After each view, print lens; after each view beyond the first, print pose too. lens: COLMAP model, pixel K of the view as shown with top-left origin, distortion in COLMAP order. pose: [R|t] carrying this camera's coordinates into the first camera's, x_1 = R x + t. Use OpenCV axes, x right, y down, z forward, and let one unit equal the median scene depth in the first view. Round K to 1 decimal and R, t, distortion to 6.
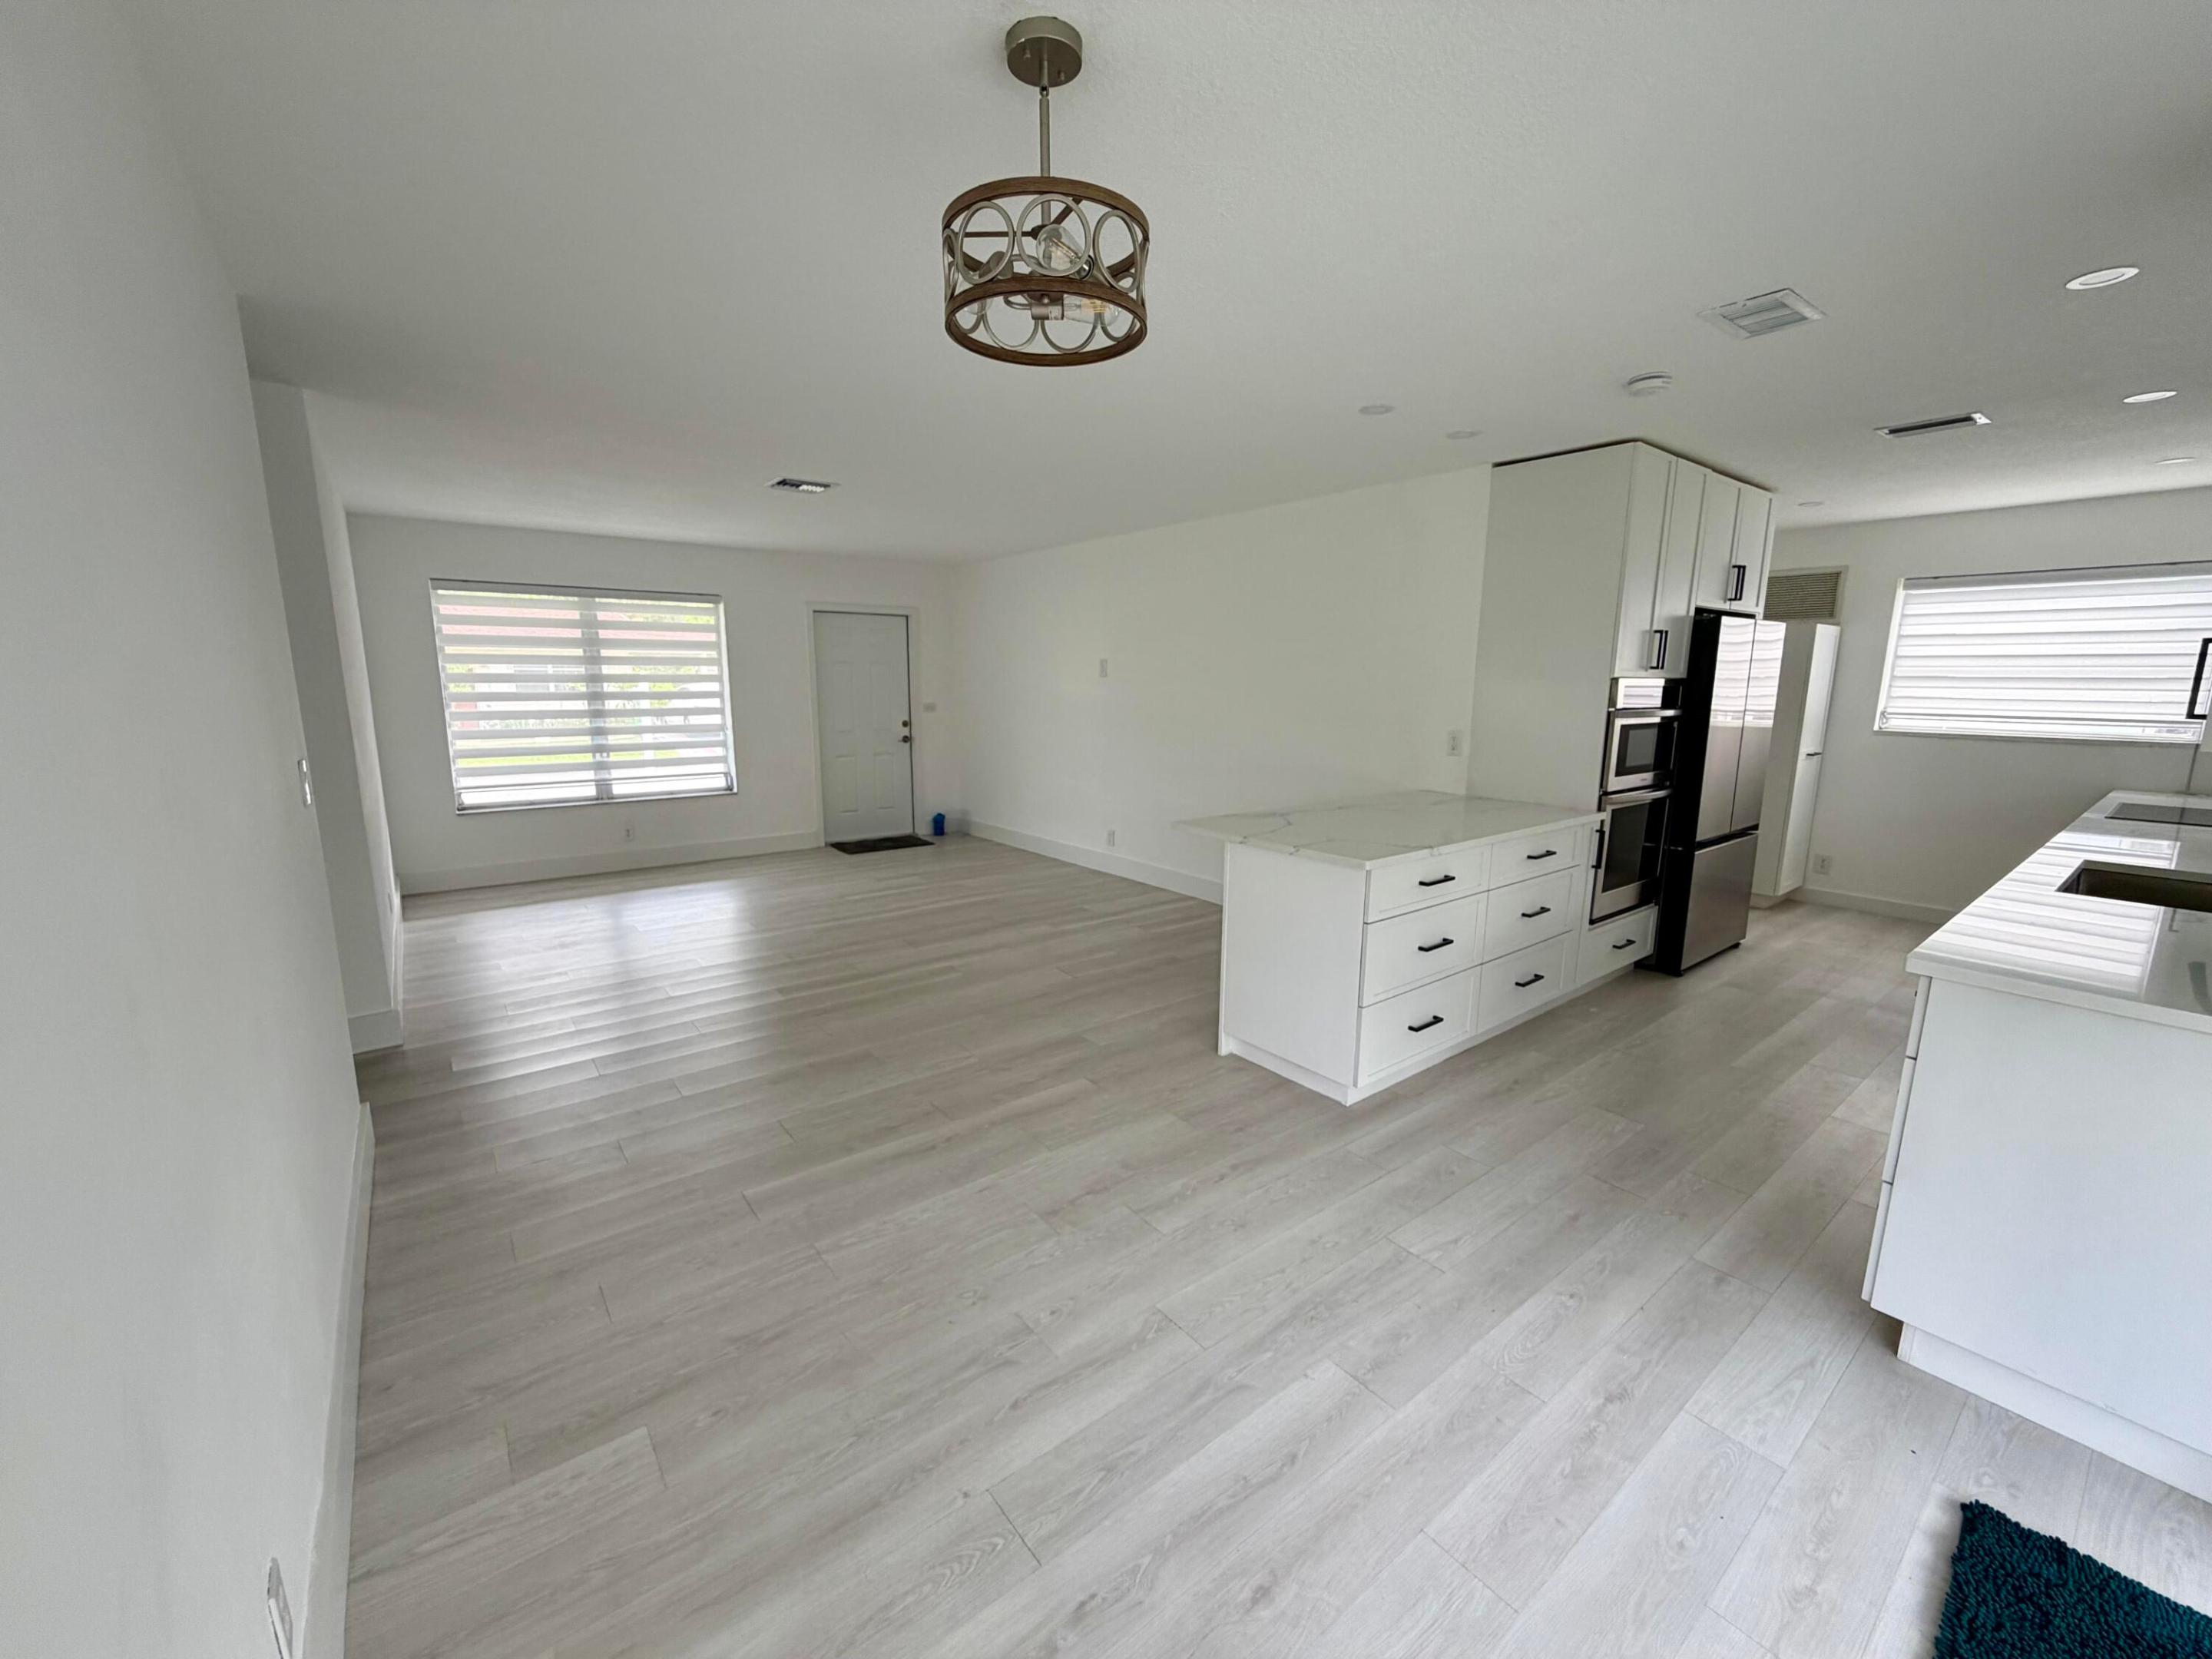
lens RADIAL K [[889.0, 0, 1098.3], [0, 889.0, 832.8], [0, 0, 1]] dist [0.001099, -0.000078]
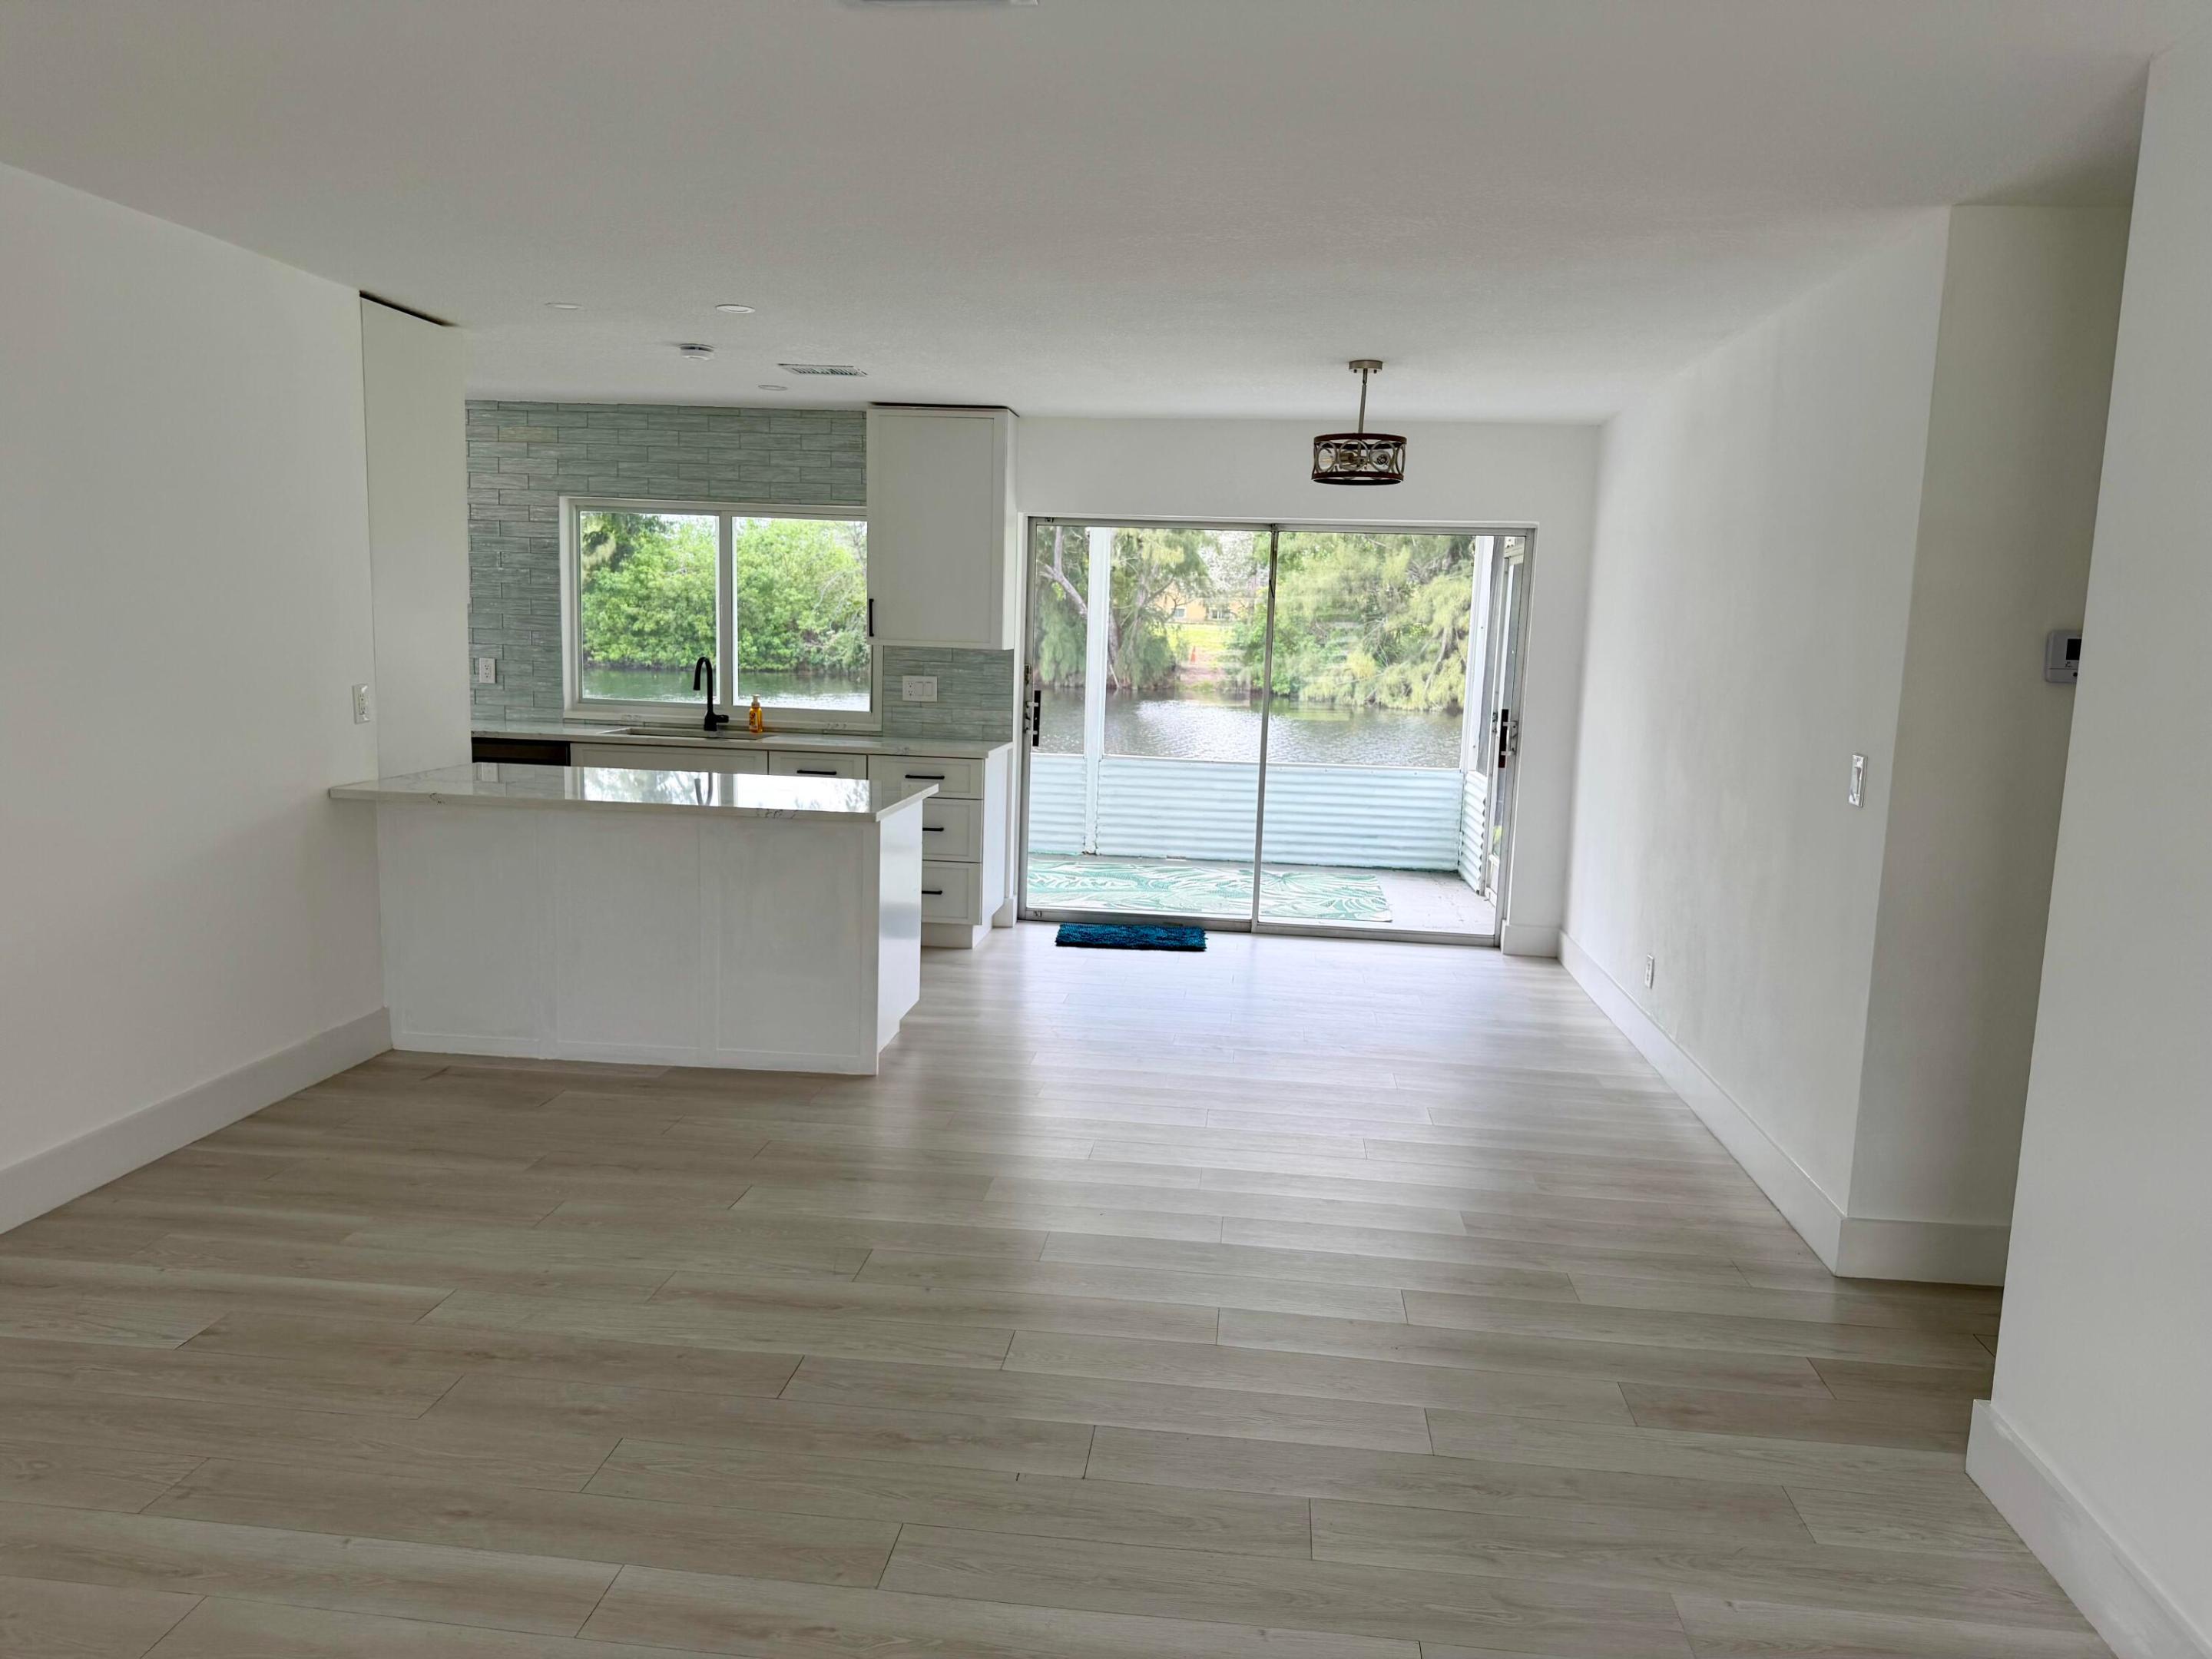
lens RADIAL K [[1546.1, 0, 1111.2], [0, 1546.1, 842.7], [0, 0, 1]] dist [0.089320, -0.123691]
pose [[-0.724662, -0.131304, 0.676479, -0.716251], [0.082327, 0.958152, 0.274167, -0.248853], [-0.684169, 0.254371, -0.683526, 1.313958]]
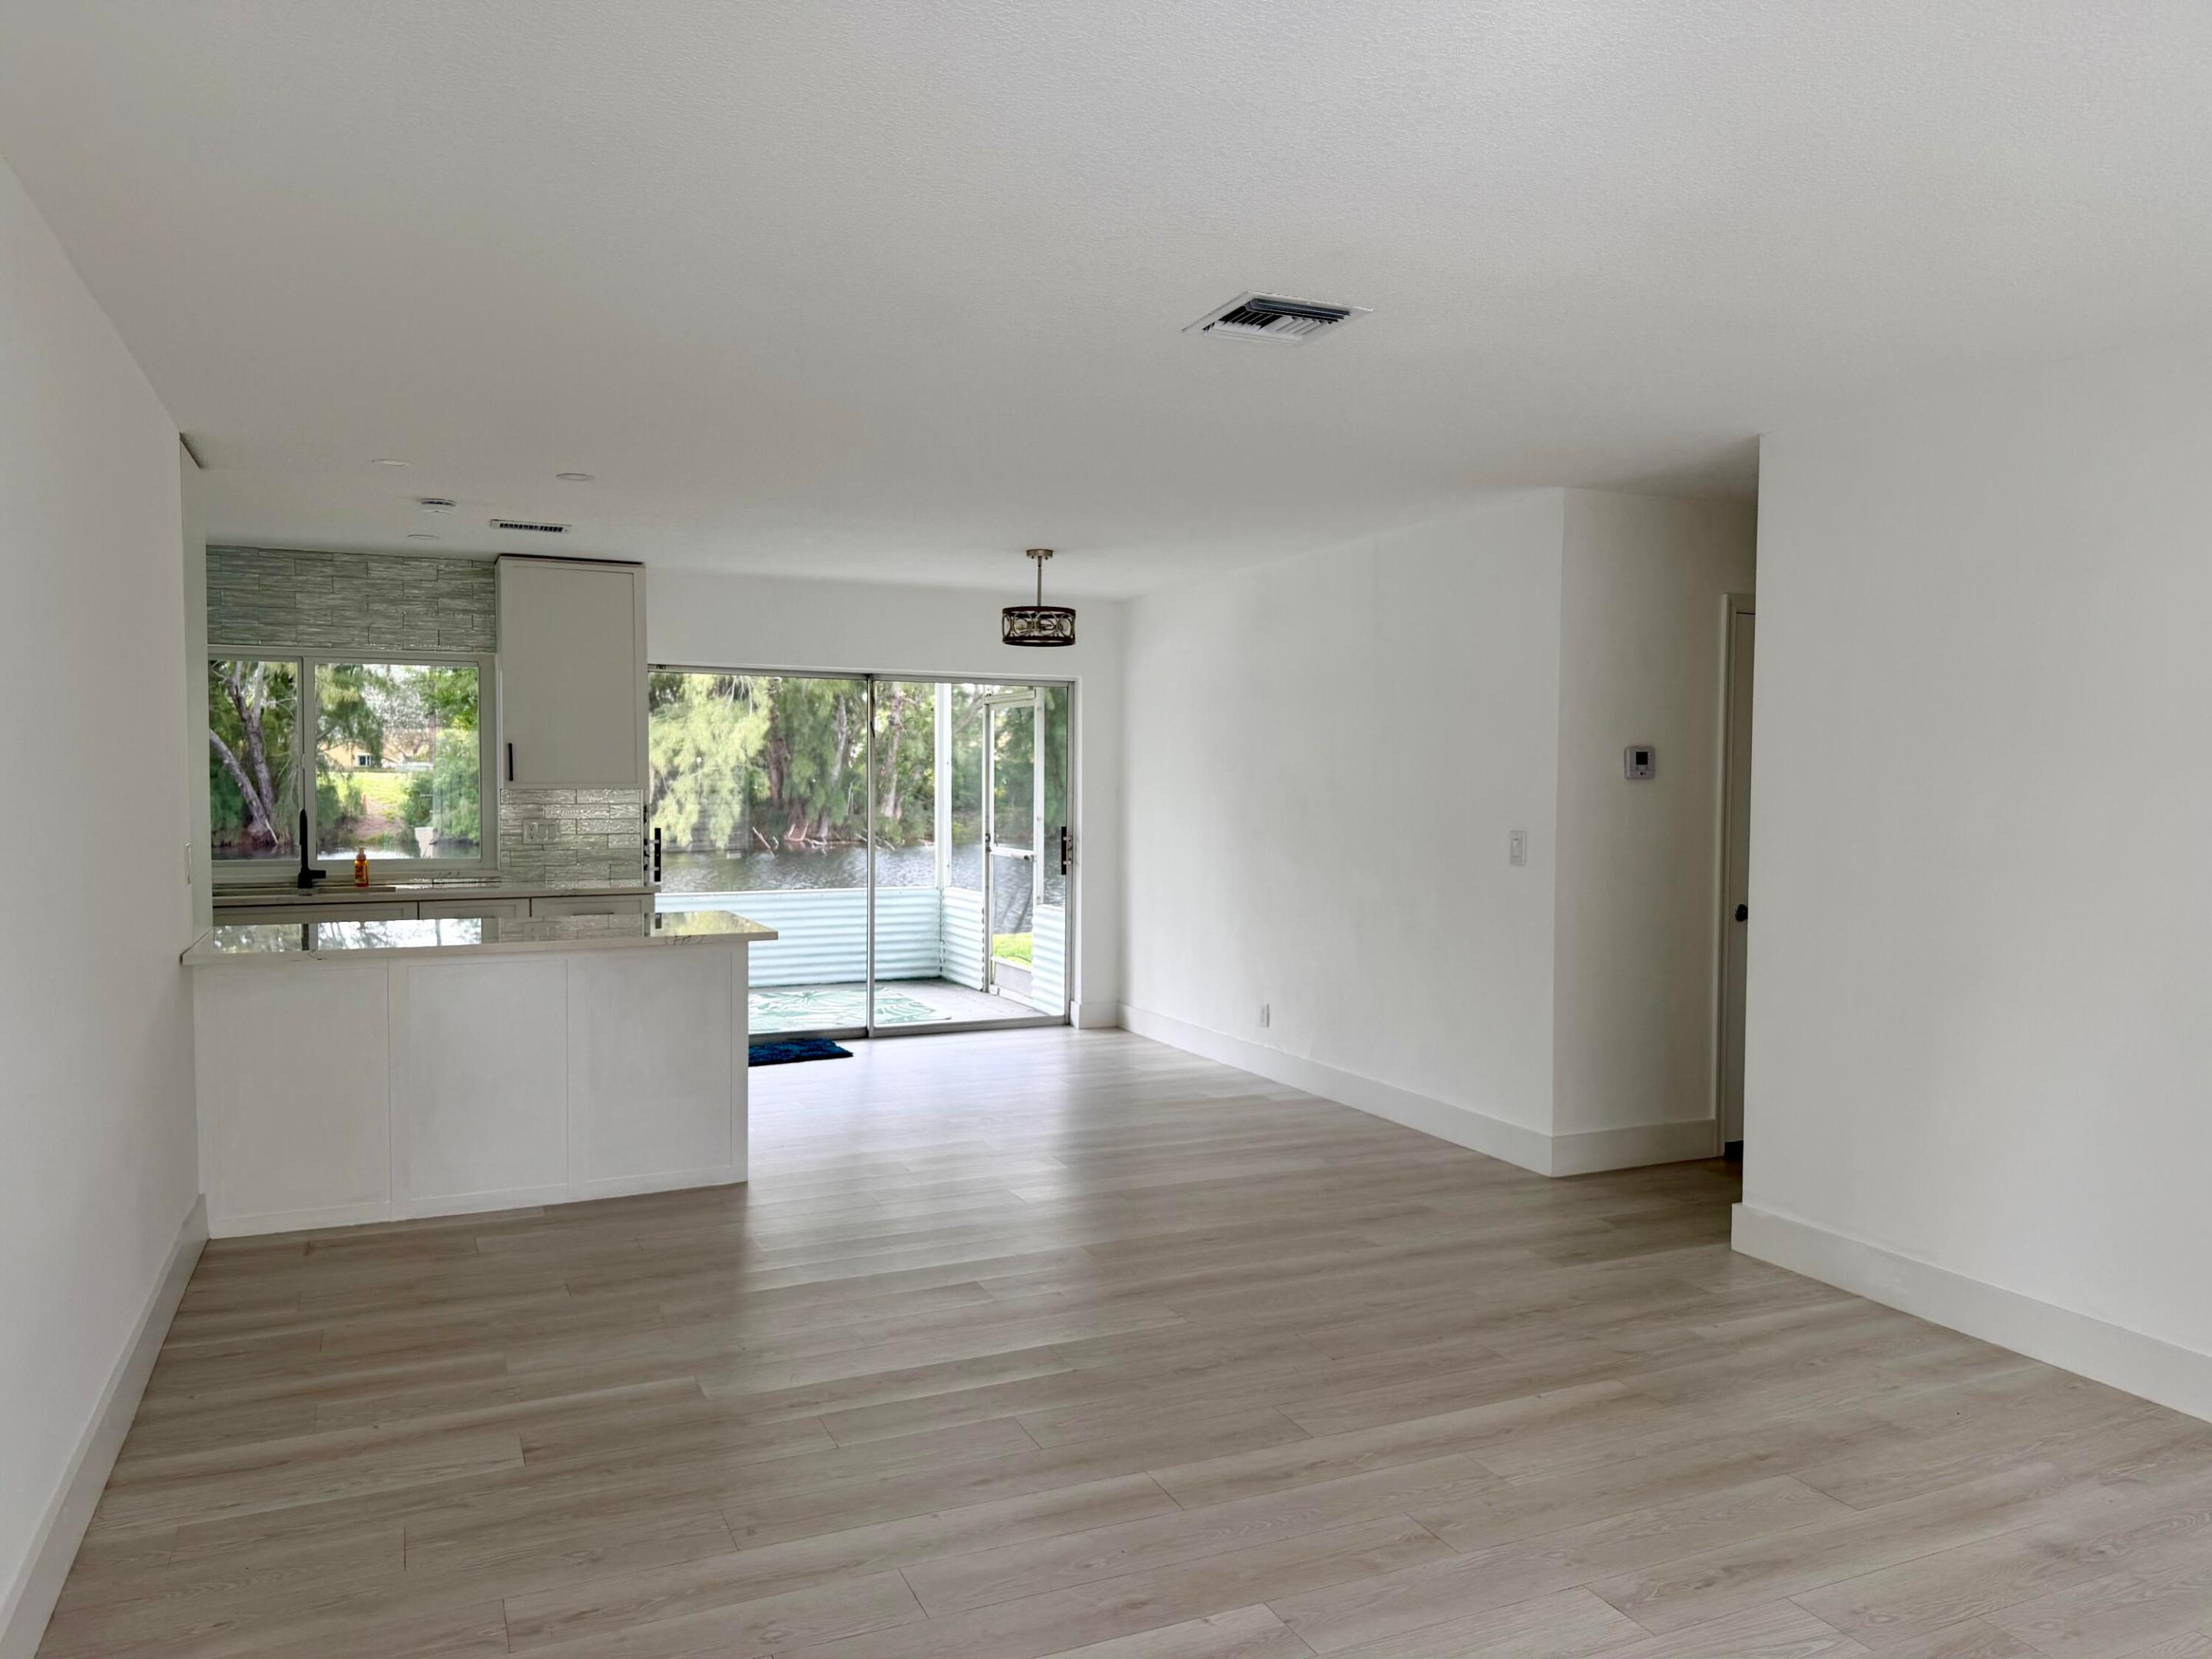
lens RADIAL K [[1547.9, 0, 1106.0], [0, 1547.9, 829.5], [0, 0, 1]] dist [0.086562, -0.124873]
pose [[-0.973689, -0.023237, 0.226694, -0.410535], [0.025184, 0.977722, 0.208389, -0.304214], [-0.226486, 0.208615, -0.951412, 1.720784]]
